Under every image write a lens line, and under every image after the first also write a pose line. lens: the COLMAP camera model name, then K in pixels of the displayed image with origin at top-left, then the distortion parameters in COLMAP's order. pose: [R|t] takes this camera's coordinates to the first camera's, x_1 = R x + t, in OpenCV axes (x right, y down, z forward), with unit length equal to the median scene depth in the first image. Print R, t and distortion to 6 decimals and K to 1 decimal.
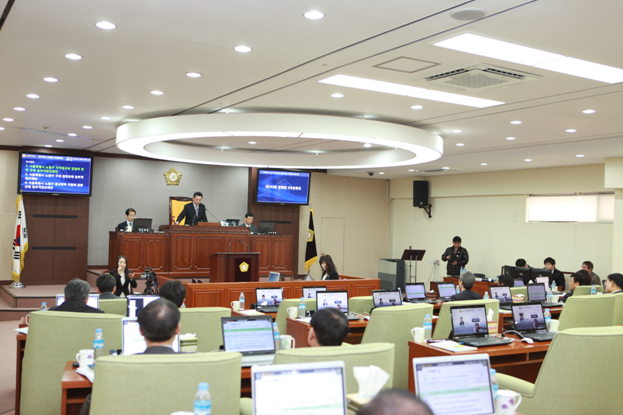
lens RADIAL K [[683.8, 0, 311.5], [0, 683.8, 207.5], [0, 0, 1]] dist [-0.010479, -0.008164]
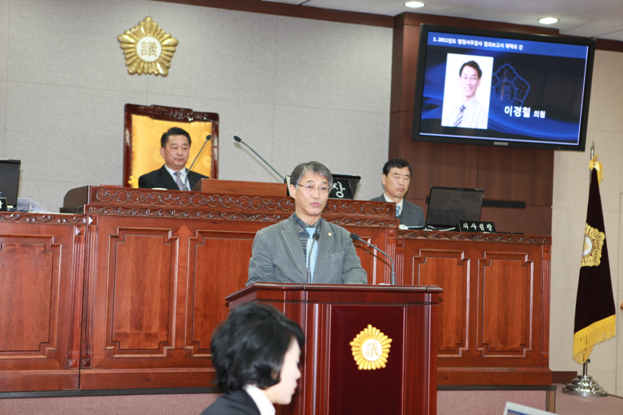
lens RADIAL K [[1197.6, 0, 311.5], [0, 1197.6, 207.5], [0, 0, 1]] dist [0.211984, -0.012039]
pose [[0.986880, 0.007018, -0.161305, -0.045051], [-0.008313, 0.999938, -0.007357, 0.033175], [0.161243, 0.008601, 0.986877, 0.515509]]
